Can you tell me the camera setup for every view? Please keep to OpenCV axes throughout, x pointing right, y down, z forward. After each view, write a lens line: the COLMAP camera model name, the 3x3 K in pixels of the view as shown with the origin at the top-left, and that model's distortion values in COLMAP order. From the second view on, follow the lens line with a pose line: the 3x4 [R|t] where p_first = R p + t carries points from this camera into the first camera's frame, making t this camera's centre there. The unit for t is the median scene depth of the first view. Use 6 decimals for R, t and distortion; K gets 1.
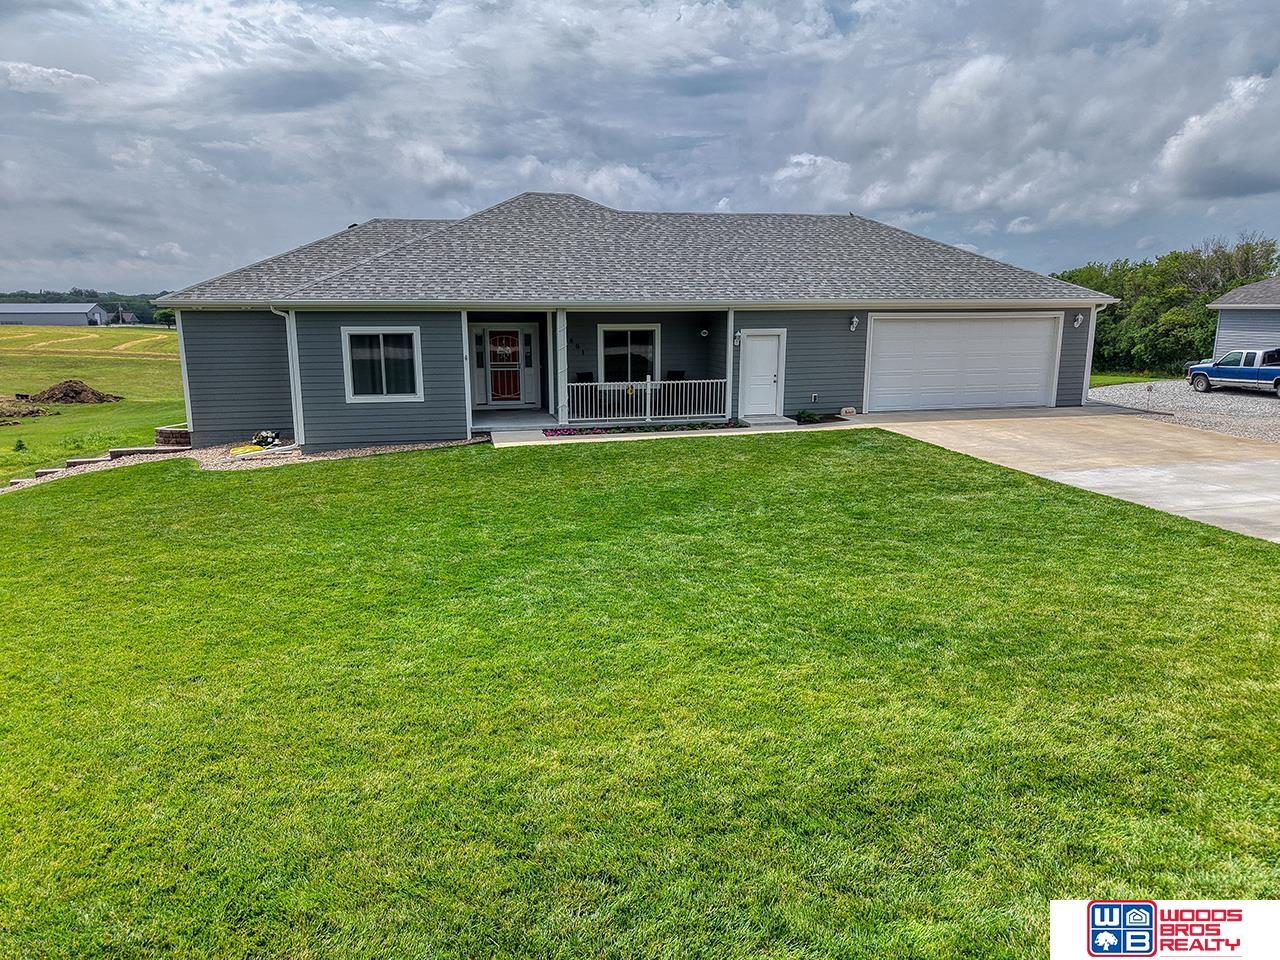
lens RADIAL K [[875.4, 0, 634.9], [0, 875.4, 500.8], [0, 0, 1]] dist [0.056496, -0.077974]
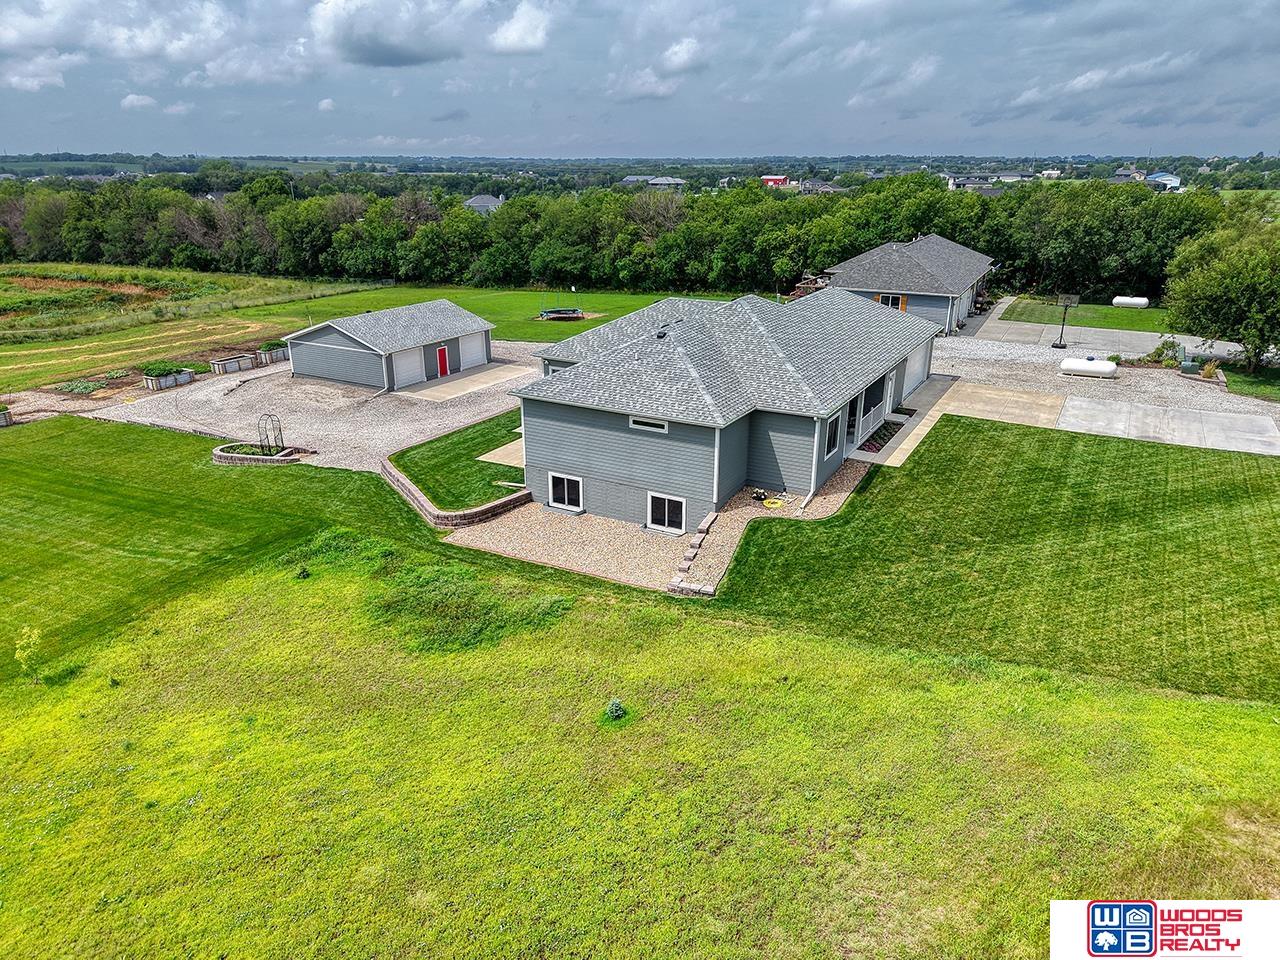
lens RADIAL K [[892.4, 0, 640.0], [0, 892.4, 480.0], [0, 0, 1]] dist [-0.000977, -0.002821]
pose [[0.651966, -0.252365, 0.715020, -1.056188], [0.157842, 0.967501, 0.197555, -0.351100], [-0.741638, -0.015939, 0.670611, 0.057346]]
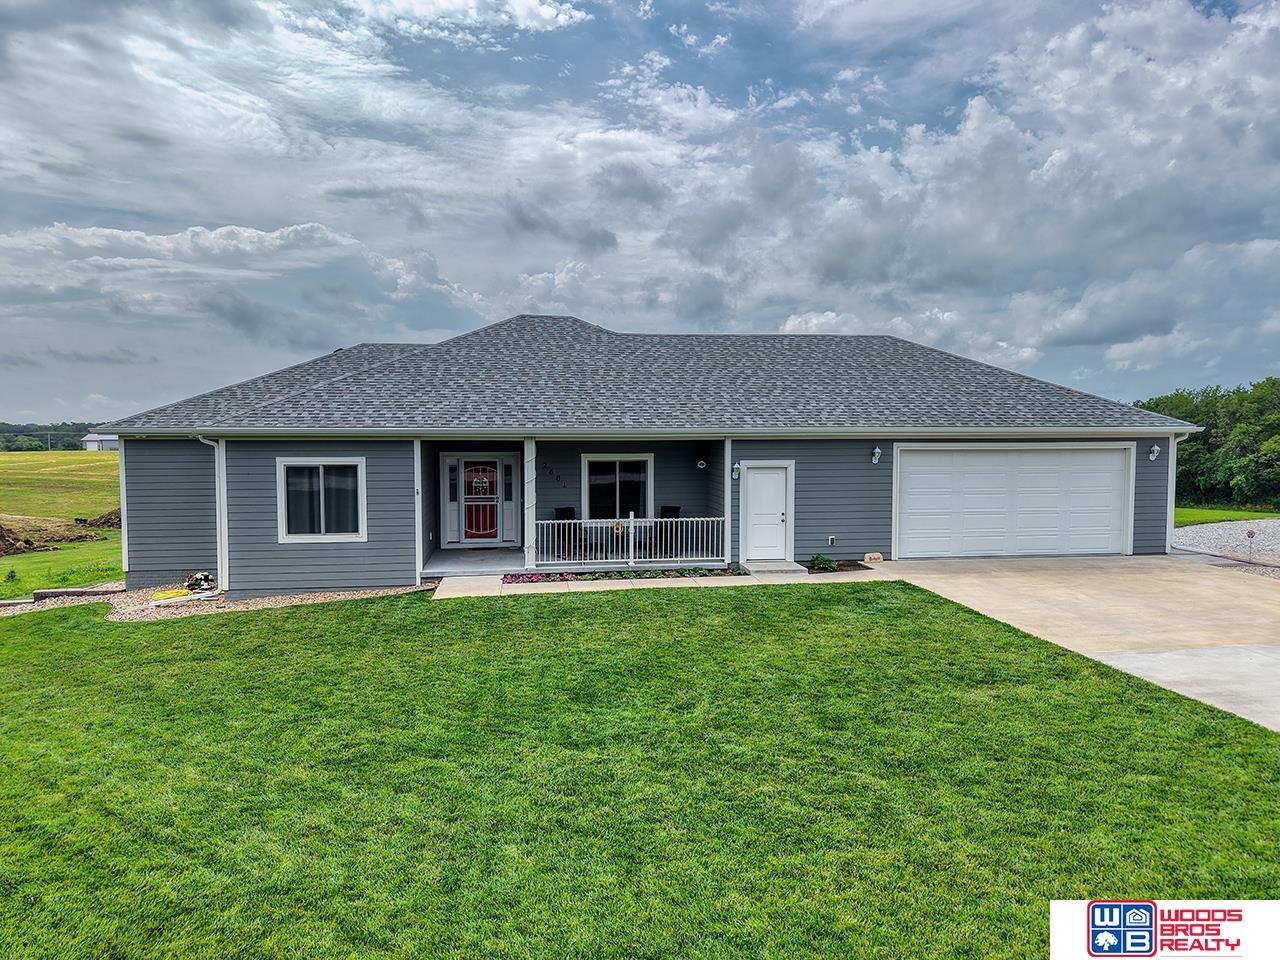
lens RADIAL K [[874.7, 0, 639.9], [0, 874.7, 466.2], [0, 0, 1]] dist [0.036108, -0.031739]
pose [[0.996175, 0.004619, -0.087264, 0.098041], [-0.020065, 0.984013, -0.176964, -0.036155], [0.085051, 0.178038, 0.980341, 0.151328]]
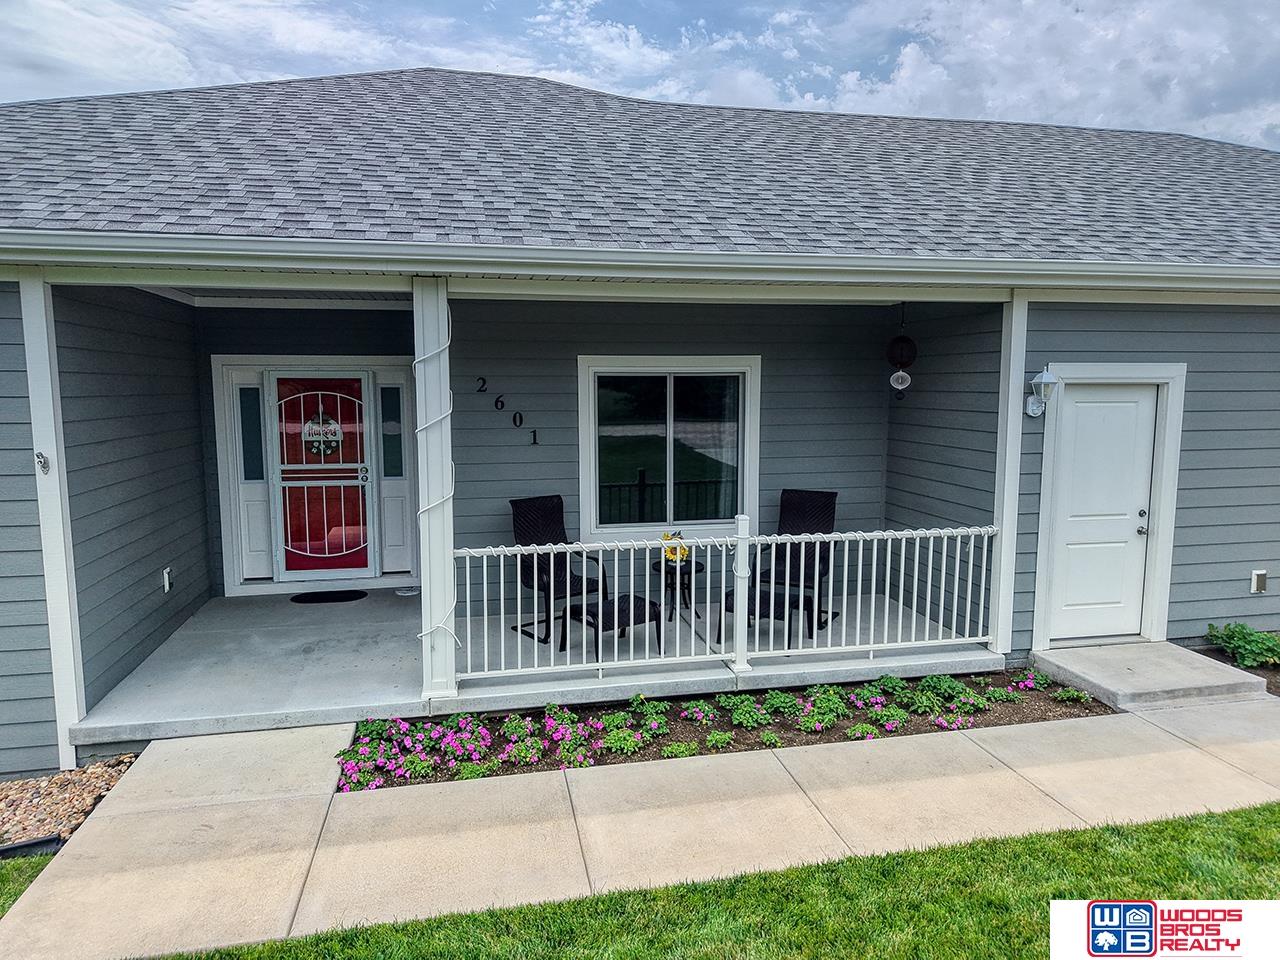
lens RADIAL K [[892.4, 0, 640.0], [0, 892.4, 480.0], [0, 0, 1]] dist [-0.000977, -0.002821]
pose [[0.999866, 0.000754, -0.016363, -0.013699], [-0.002567, 0.993810, -0.111064, -0.122240], [0.016177, 0.111091, 0.993679, 0.702833]]
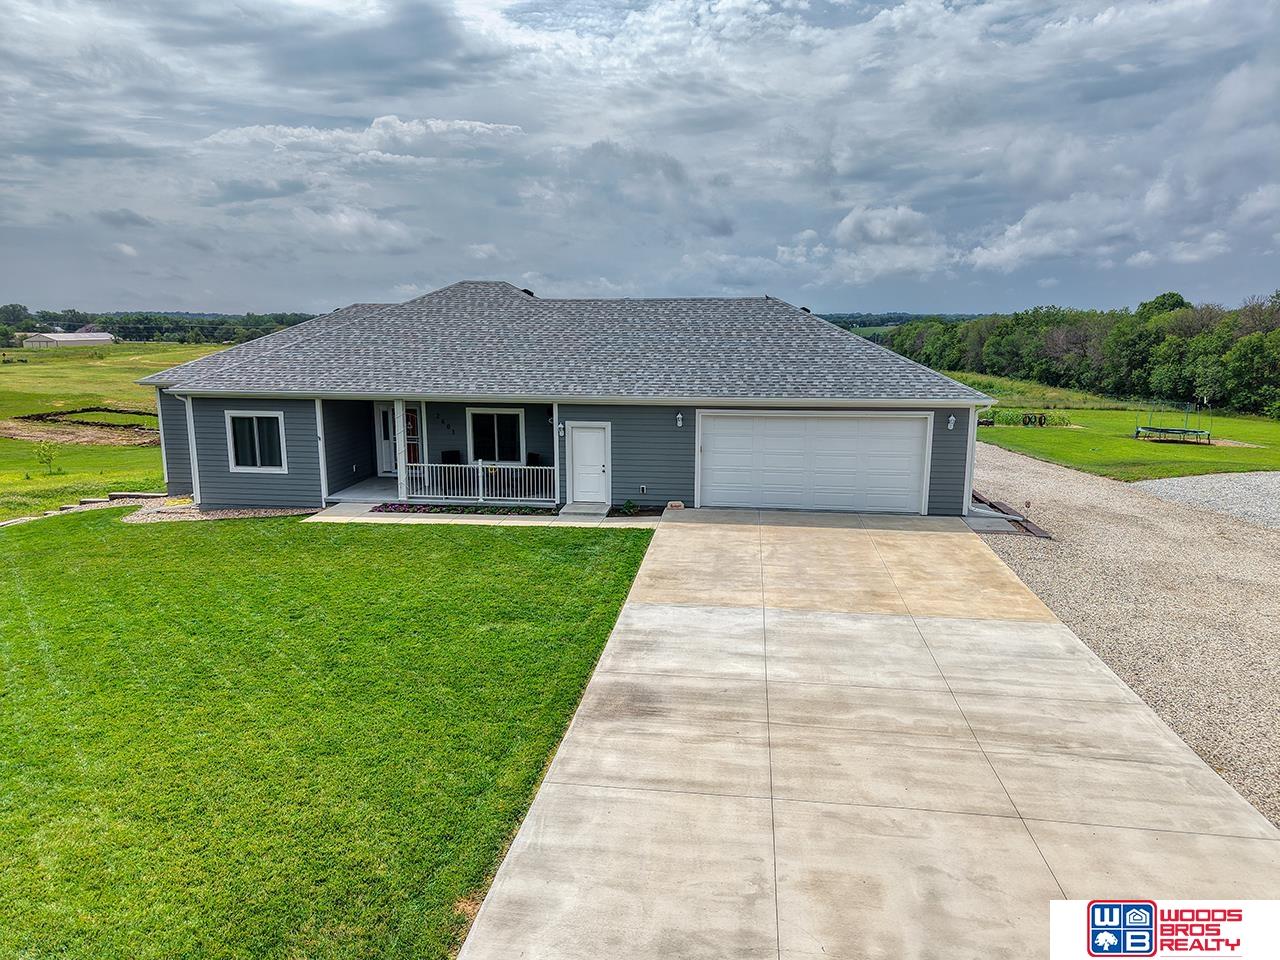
lens RADIAL K [[892.4, 0, 640.0], [0, 892.4, 480.0], [0, 0, 1]] dist [-0.000977, -0.002821]
pose [[0.941288, 0.067411, -0.330806, 0.563691], [-0.079694, 0.996538, -0.023693, -0.107919], [0.328063, 0.048665, 0.943401, 0.029721]]
